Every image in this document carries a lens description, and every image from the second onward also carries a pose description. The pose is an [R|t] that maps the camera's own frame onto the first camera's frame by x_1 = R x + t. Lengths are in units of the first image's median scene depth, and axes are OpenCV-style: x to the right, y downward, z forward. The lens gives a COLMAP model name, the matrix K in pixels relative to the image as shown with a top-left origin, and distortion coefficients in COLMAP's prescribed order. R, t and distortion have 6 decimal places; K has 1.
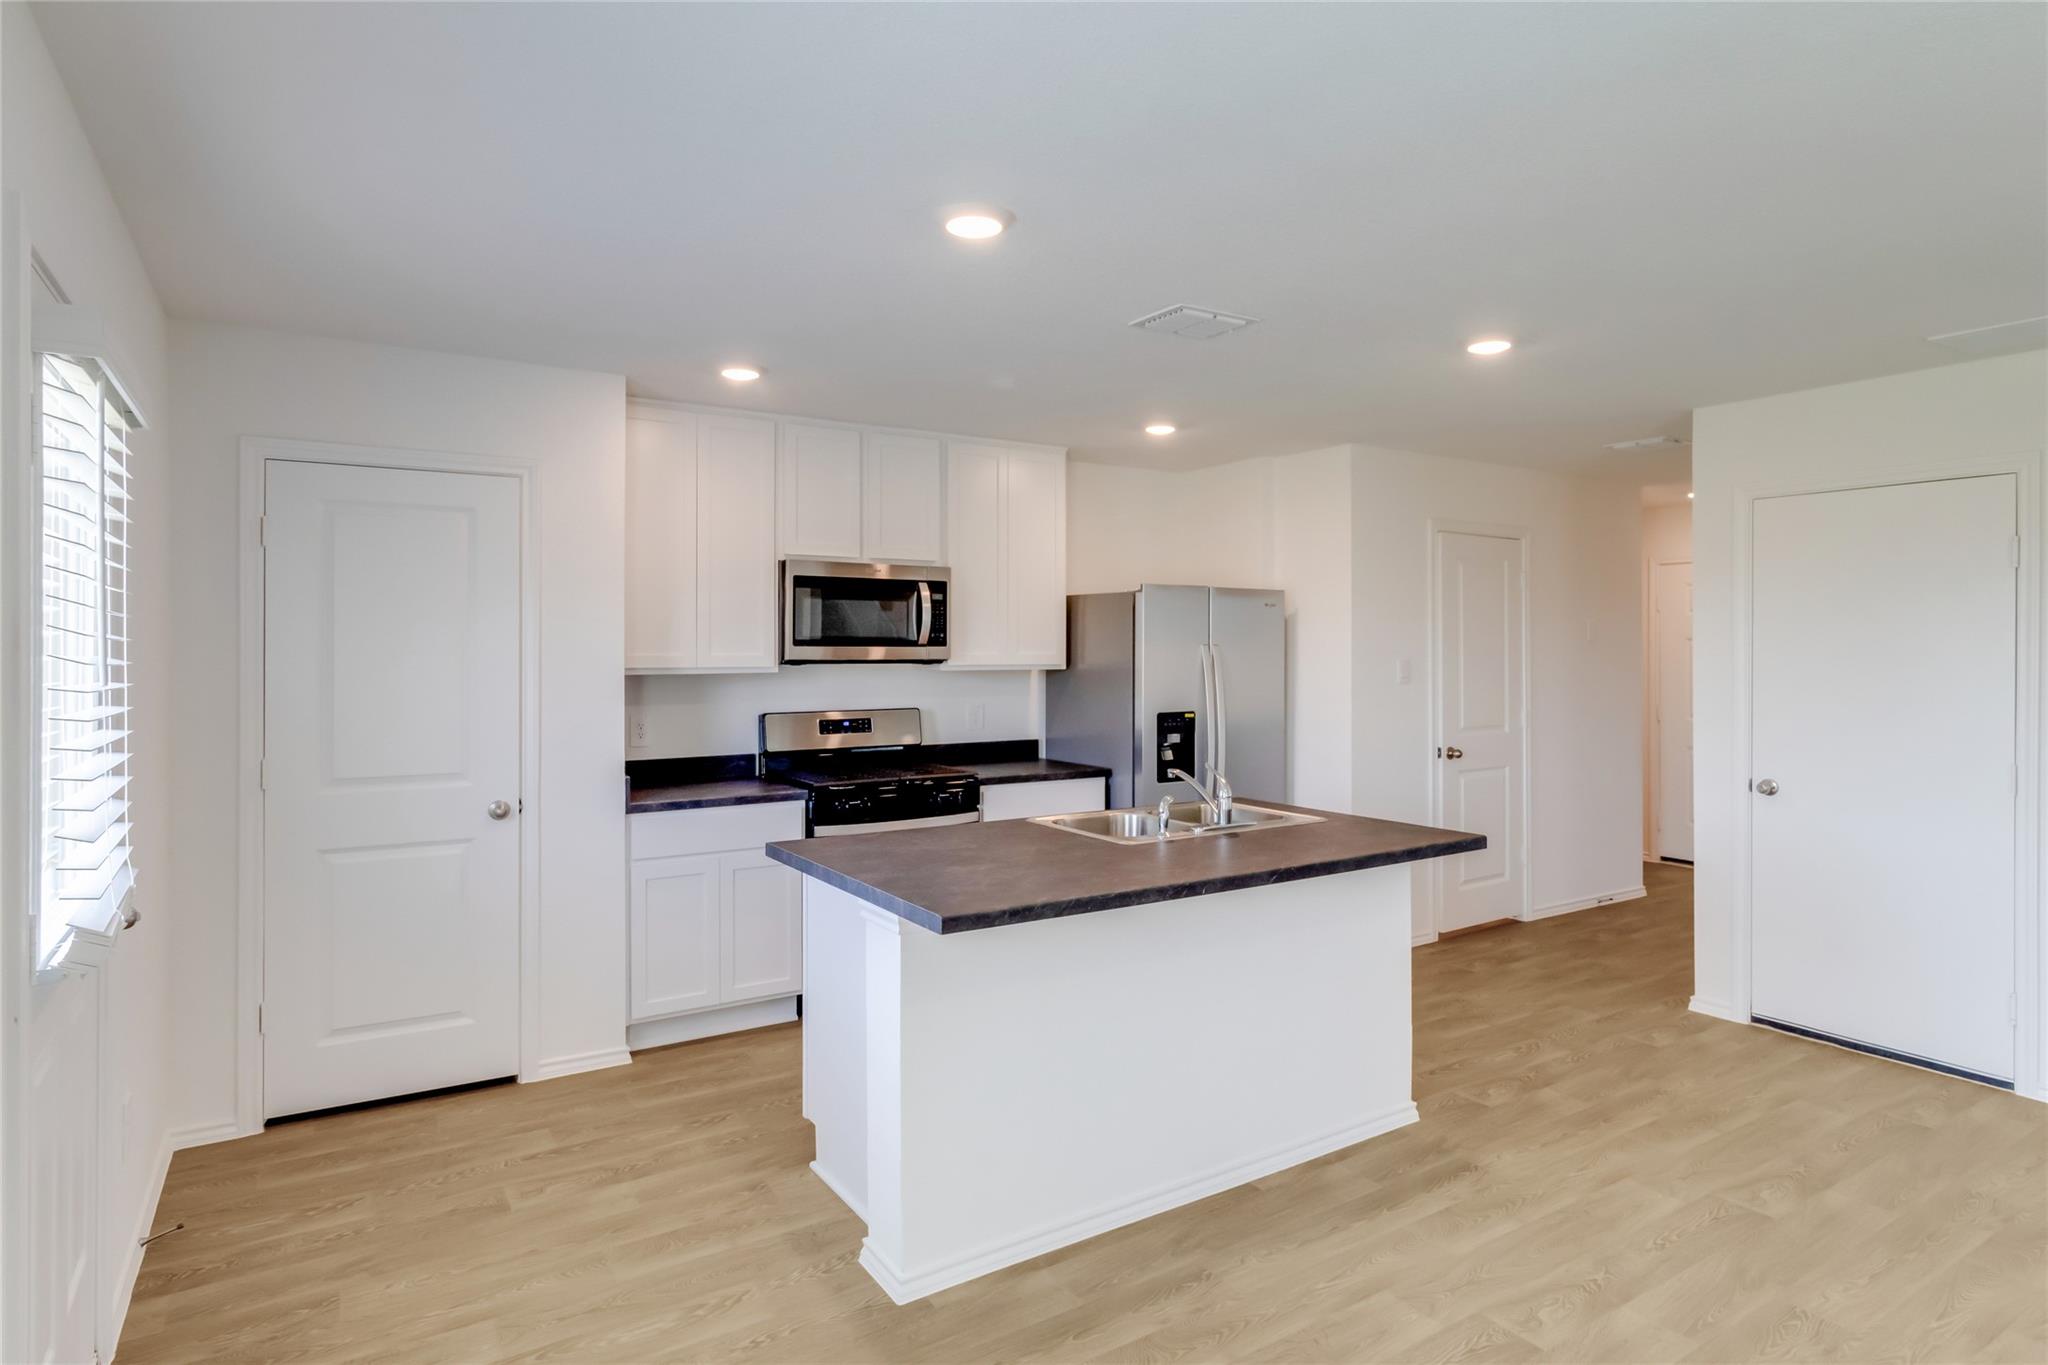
lens RADIAL K [[1117.5, 0, 1026.0], [0, 1117.5, 667.8], [0, 0, 1]] dist [-0.001924, -0.001186]
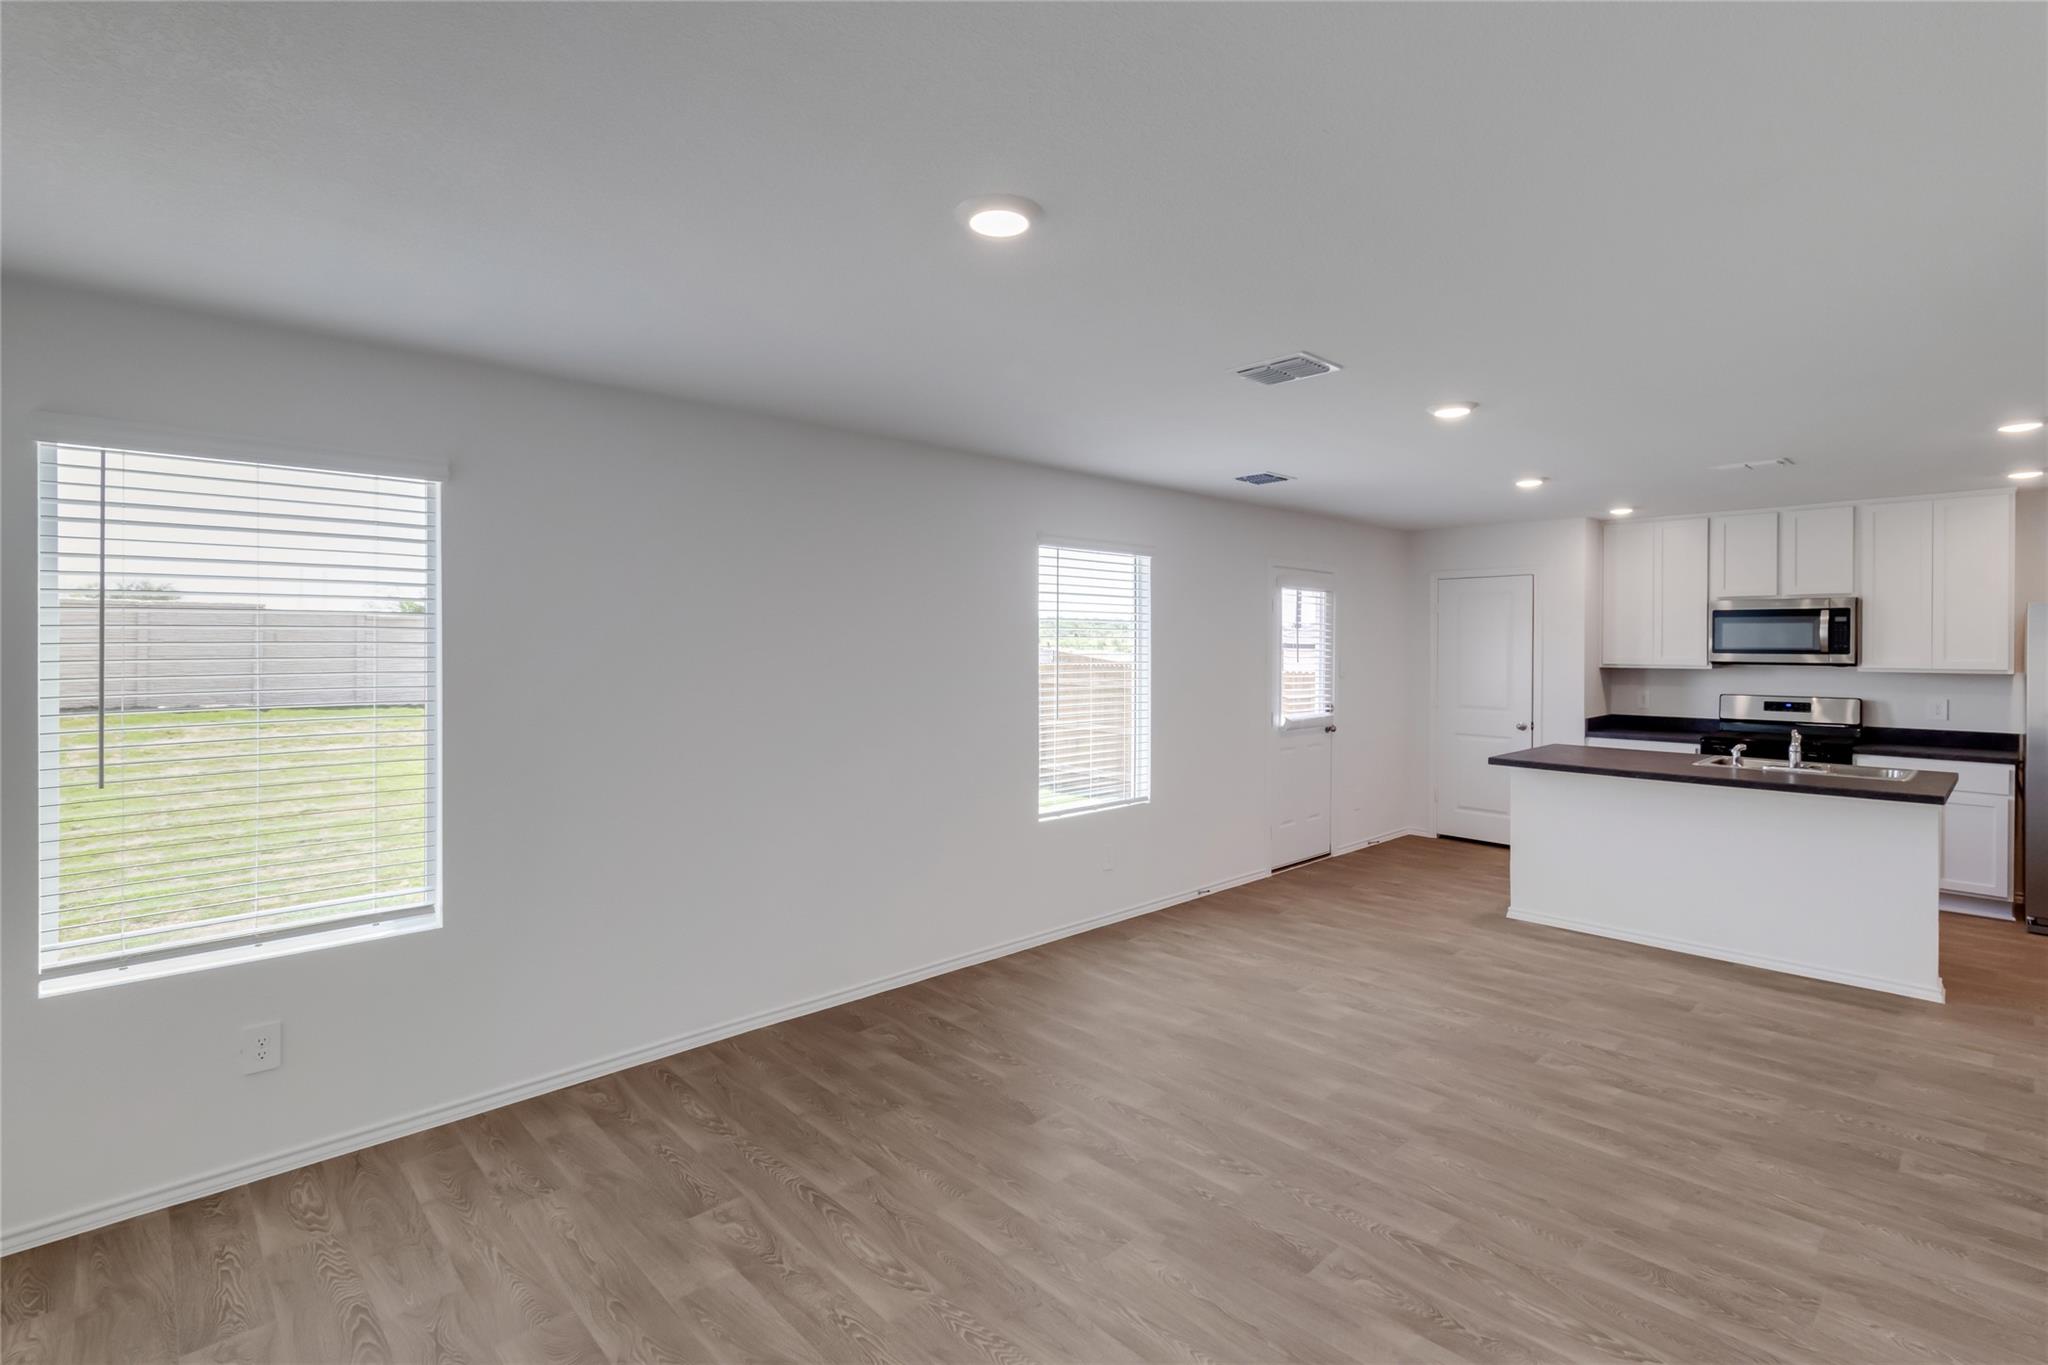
lens RADIAL K [[944.5, 0, 1037.8], [0, 944.5, 624.8], [0, 0, 1]] dist [-0.003154, -0.000683]
pose [[0.185497, -0.021941, -0.982400, 0.950829], [-0.020565, 0.999445, -0.026205, -0.003936], [0.982430, 0.025064, 0.184943, -0.231367]]
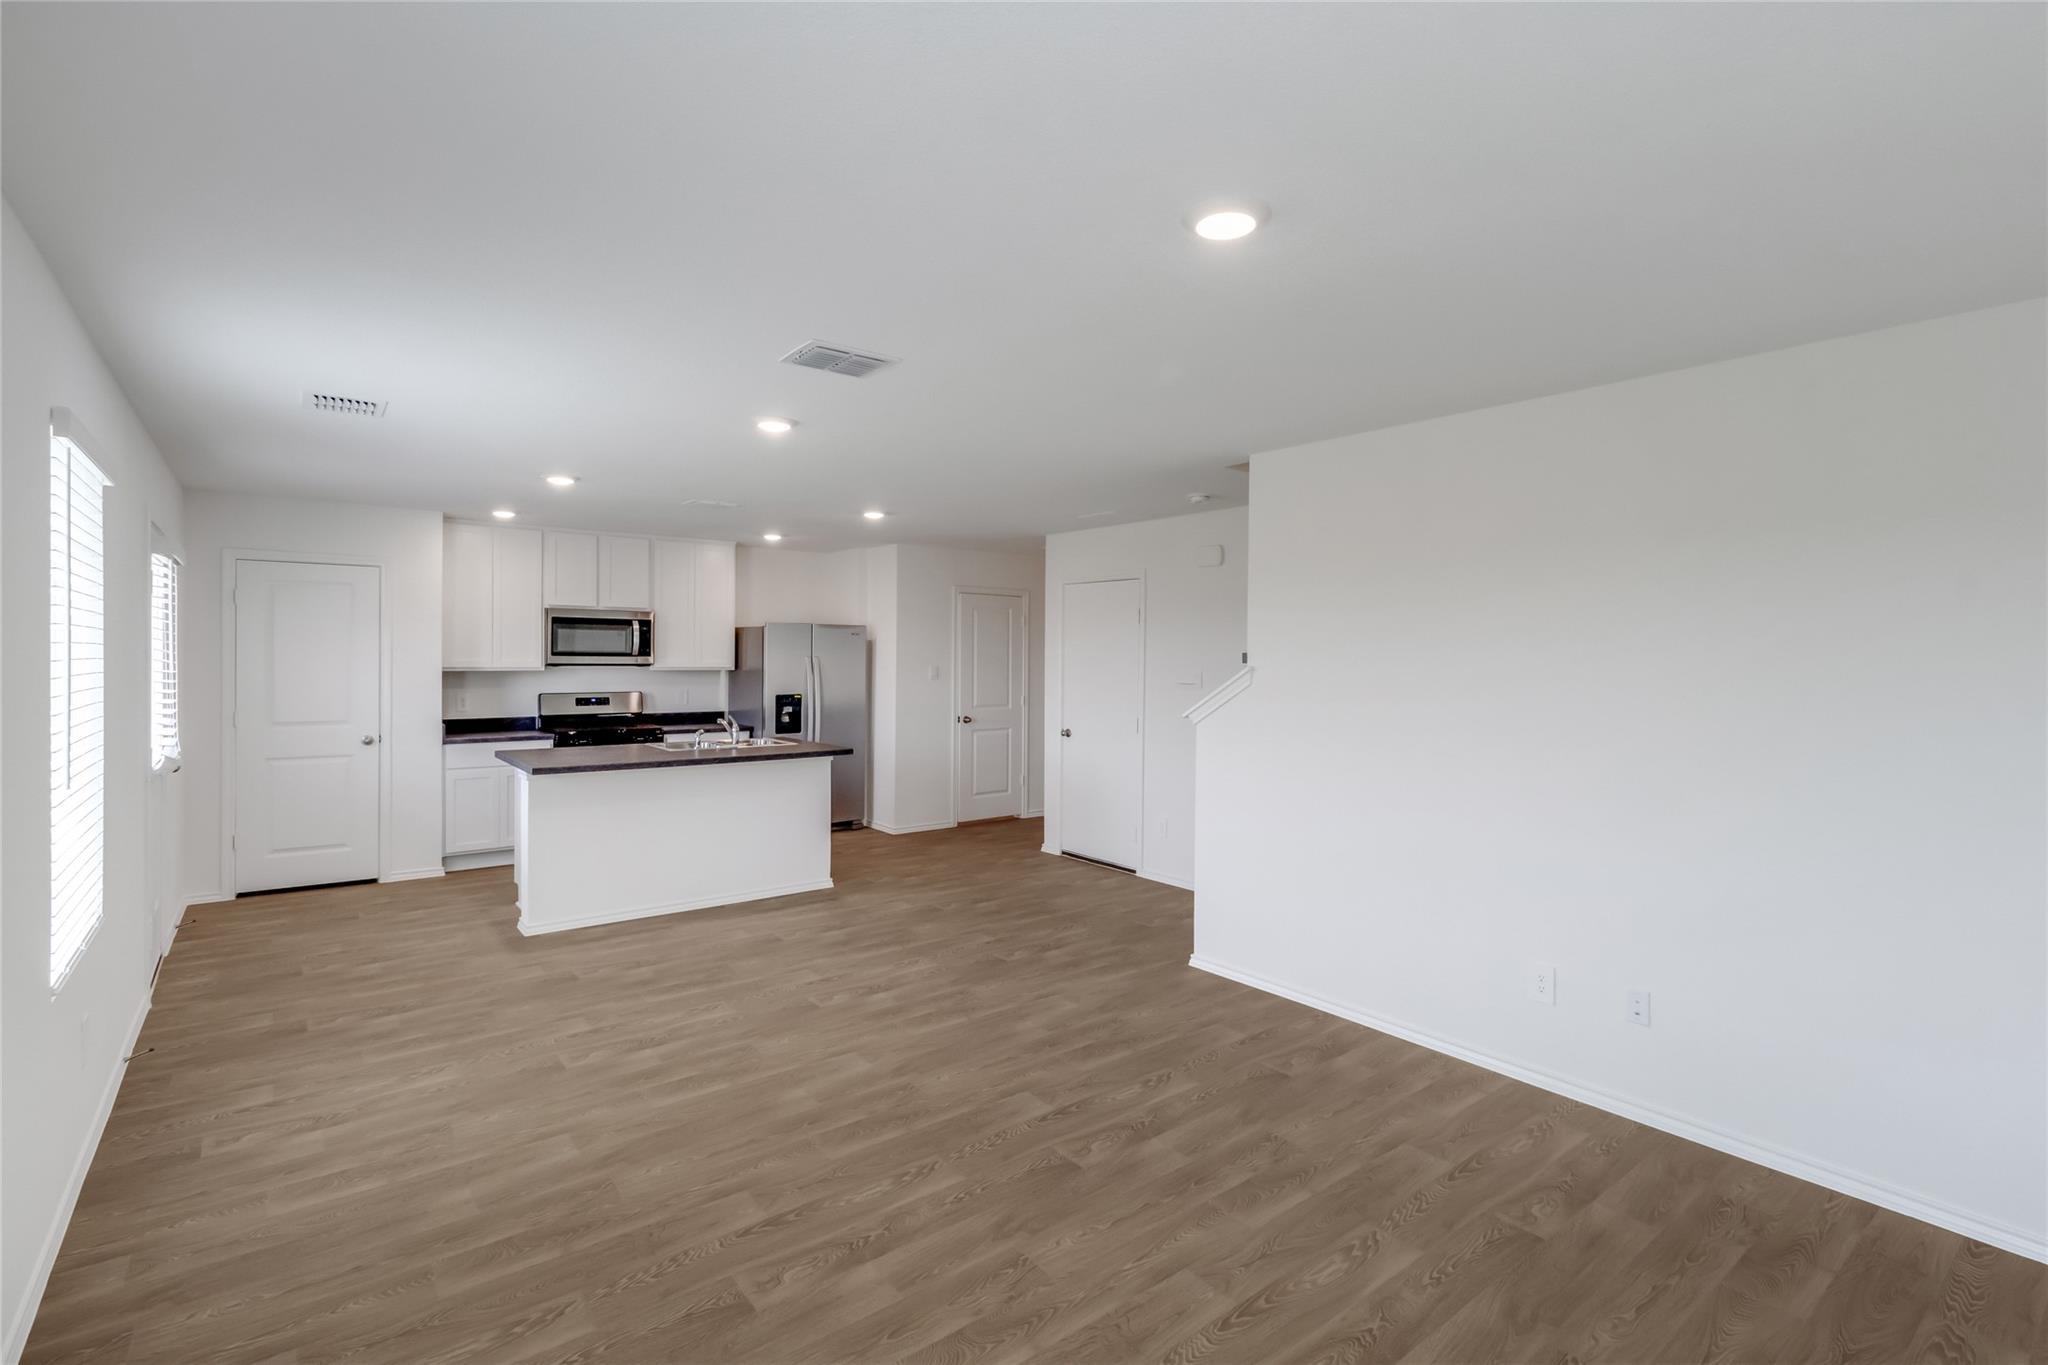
lens RADIAL K [[954.3, 0, 1024.0], [0, 954.3, 682.5], [0, 0, 1]] dist [0.002748, -0.000353]
pose [[0.995653, 0.005294, 0.092993, 0.397503], [-0.006252, 0.999930, 0.010011, 0.003453], [-0.092933, -0.010549, 0.995616, -0.589118]]
